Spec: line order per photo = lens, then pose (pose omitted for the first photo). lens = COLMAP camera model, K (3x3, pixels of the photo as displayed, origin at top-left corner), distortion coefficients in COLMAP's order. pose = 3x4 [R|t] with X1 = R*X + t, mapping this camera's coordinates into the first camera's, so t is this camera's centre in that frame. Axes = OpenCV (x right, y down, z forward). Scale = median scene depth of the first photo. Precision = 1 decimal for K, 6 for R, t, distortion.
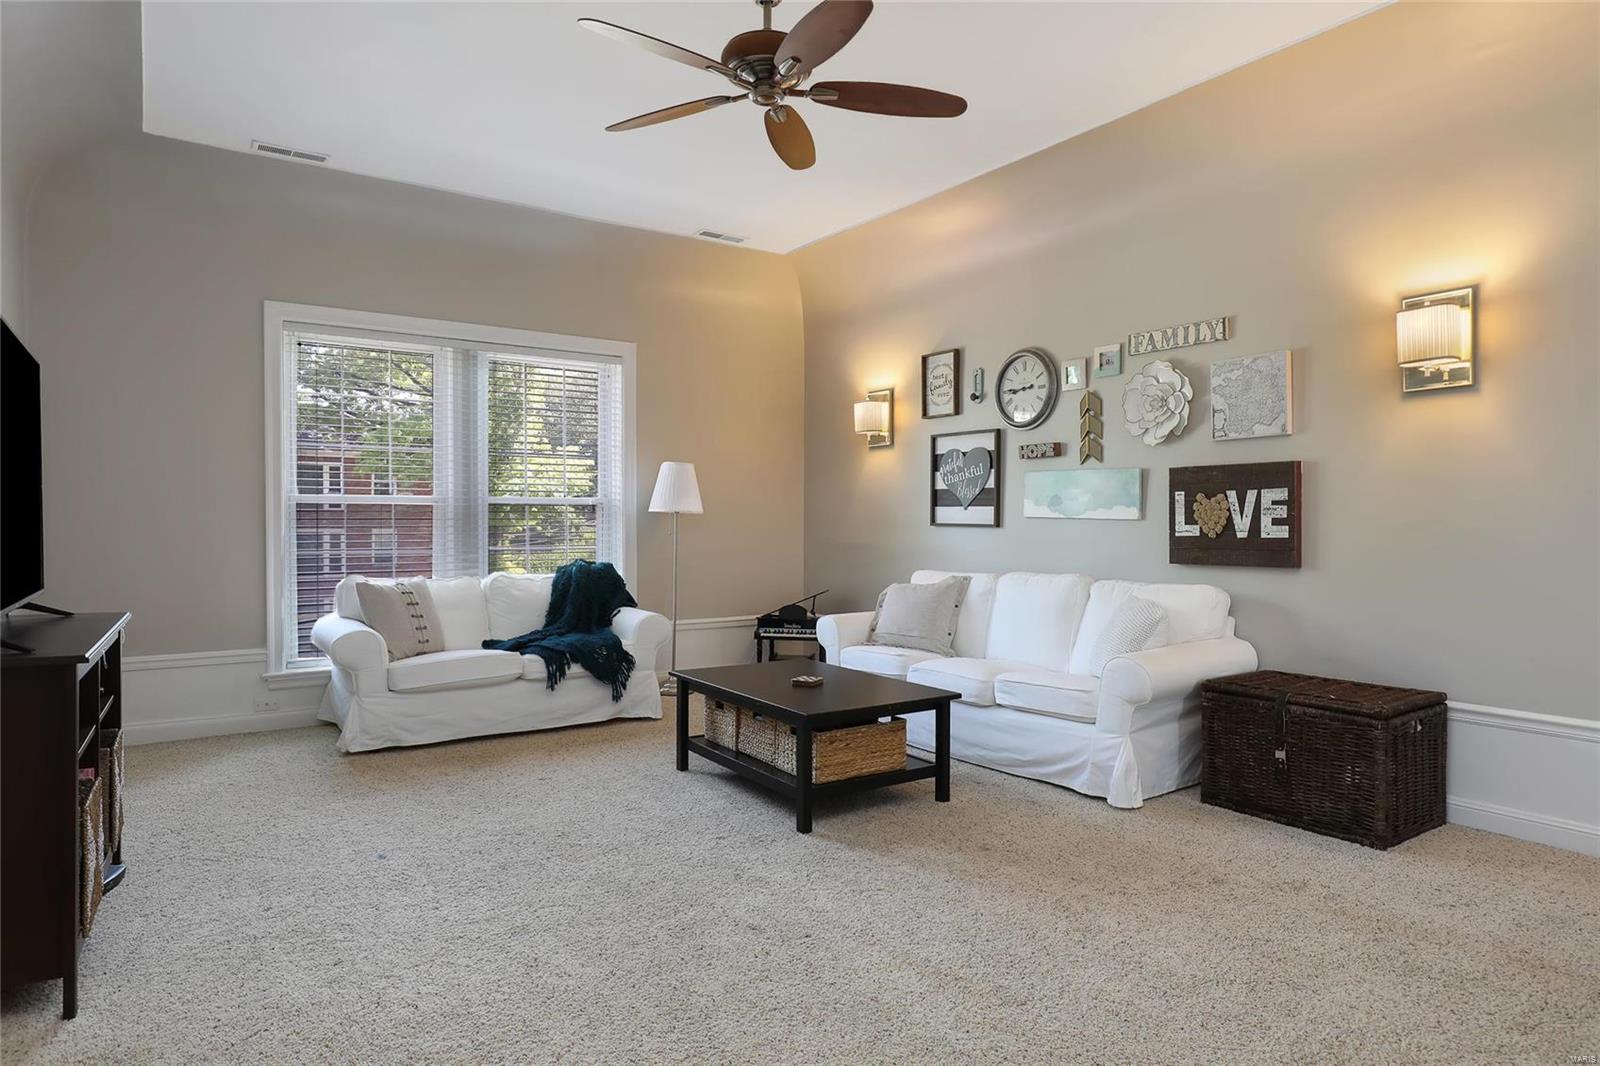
lens RADIAL K [[949.1, 0, 805.0], [0, 949.1, 536.4], [0, 0, 1]] dist [-0.008178, -0.001968]
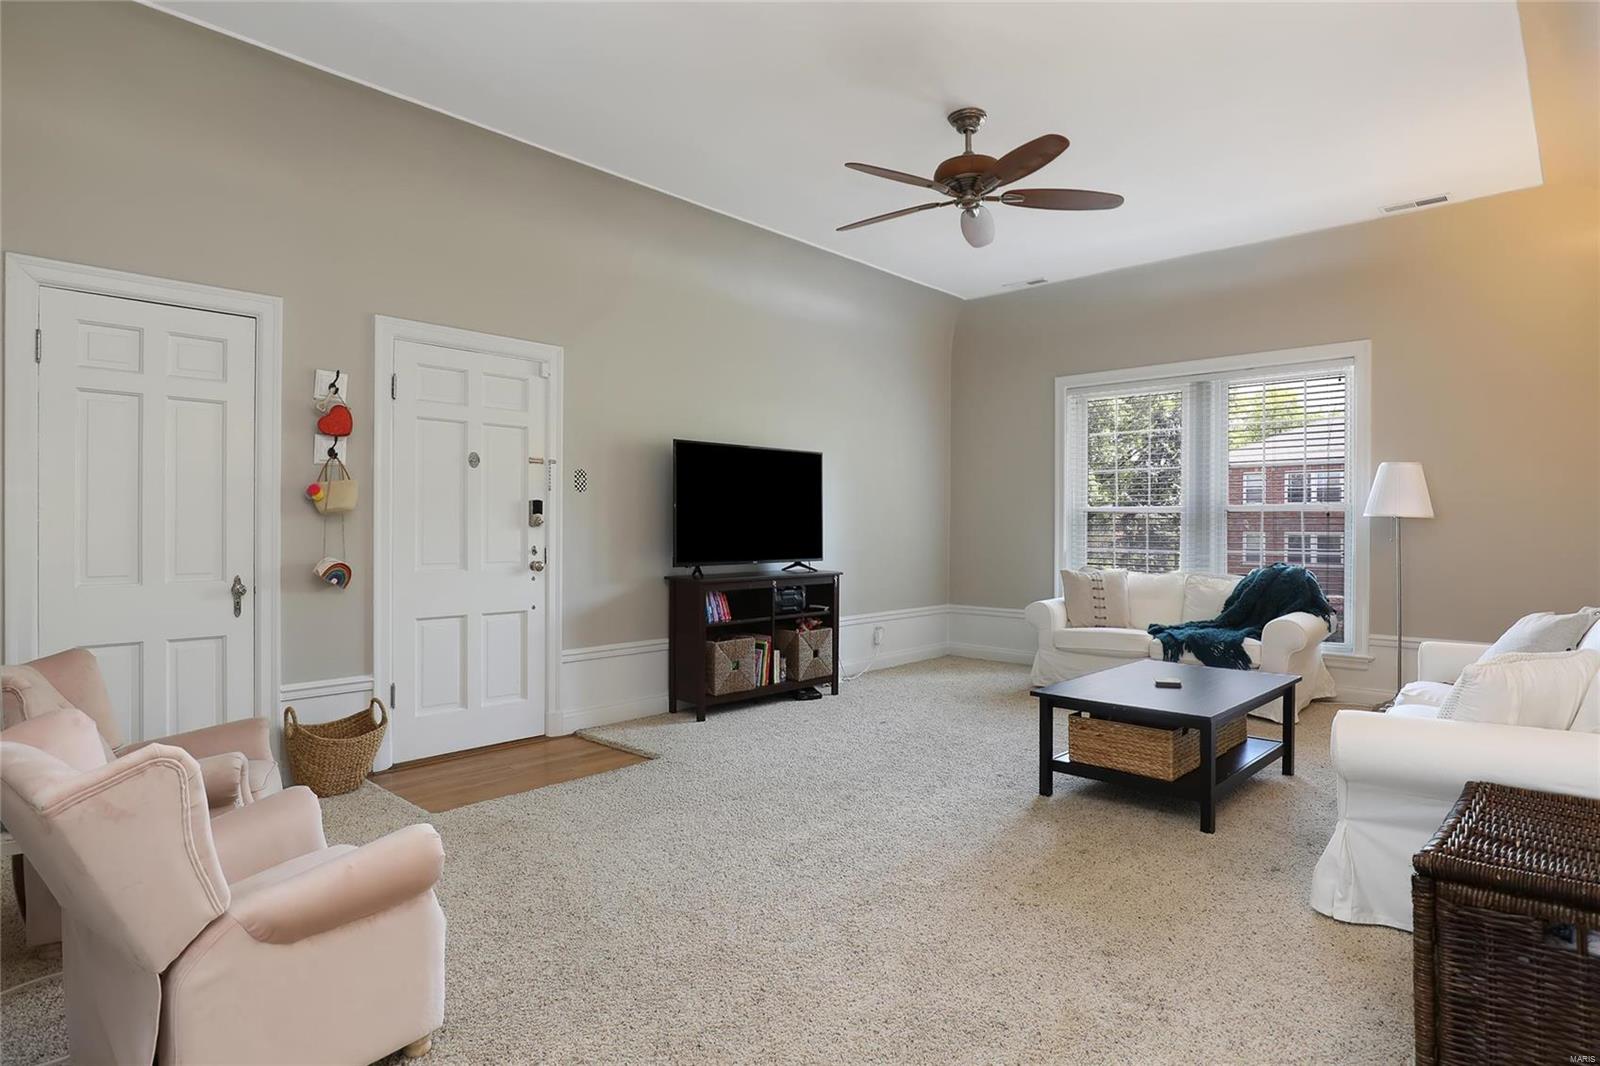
lens RADIAL K [[858.5, 0, 799.4], [0, 858.5, 519.1], [0, 0, 1]] dist [-0.023505, 0.001606]
pose [[0.209869, -0.006388, -0.977709, 0.689348], [-0.016113, 0.999820, -0.009991, -0.007079], [0.977597, 0.017851, 0.209728, 0.345197]]
